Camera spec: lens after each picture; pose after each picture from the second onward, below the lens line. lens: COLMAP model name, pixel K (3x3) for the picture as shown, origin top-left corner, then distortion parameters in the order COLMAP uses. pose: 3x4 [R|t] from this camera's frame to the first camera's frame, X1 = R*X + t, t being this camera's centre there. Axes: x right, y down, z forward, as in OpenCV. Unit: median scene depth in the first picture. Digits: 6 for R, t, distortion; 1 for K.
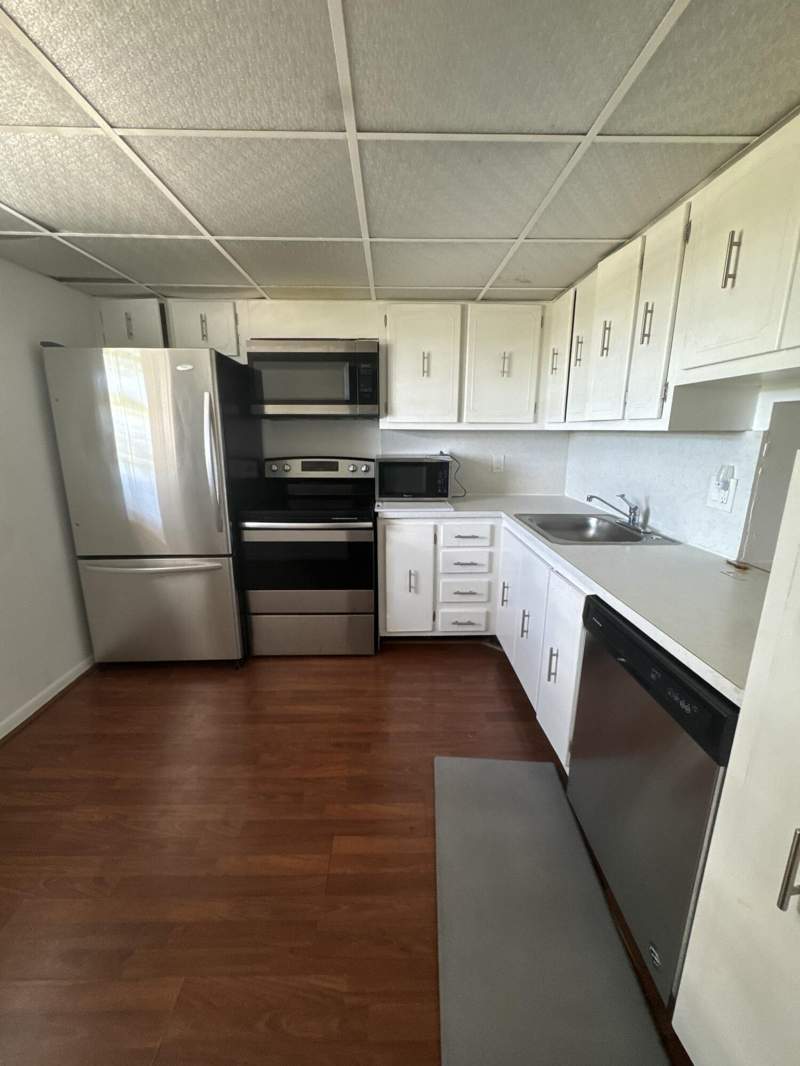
lens RADIAL K [[427.4, 0, 398.7], [0, 427.4, 530.5], [0, 0, 1]] dist [0.003459, -0.000050]
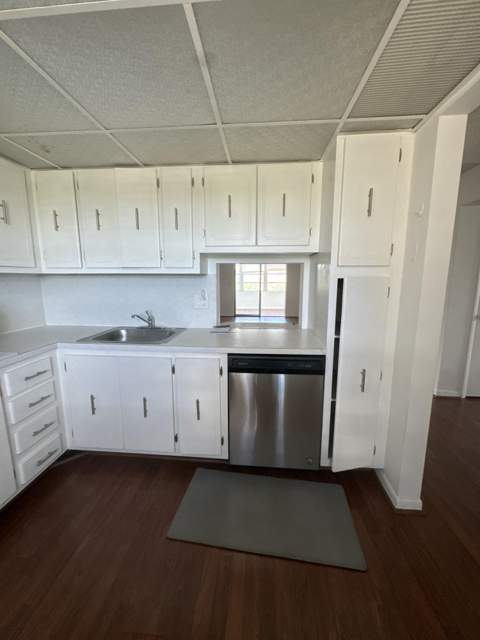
lens RADIAL K [[256.6, 0, 238.5], [0, 256.6, 319.4], [0, 0, 1]] dist [0.003459, -0.000050]
pose [[0.107615, -0.162349, 0.980847, -0.398154], [0.229812, 0.963920, 0.134333, -0.091352], [-0.967267, 0.210954, 0.141042, 0.440240]]
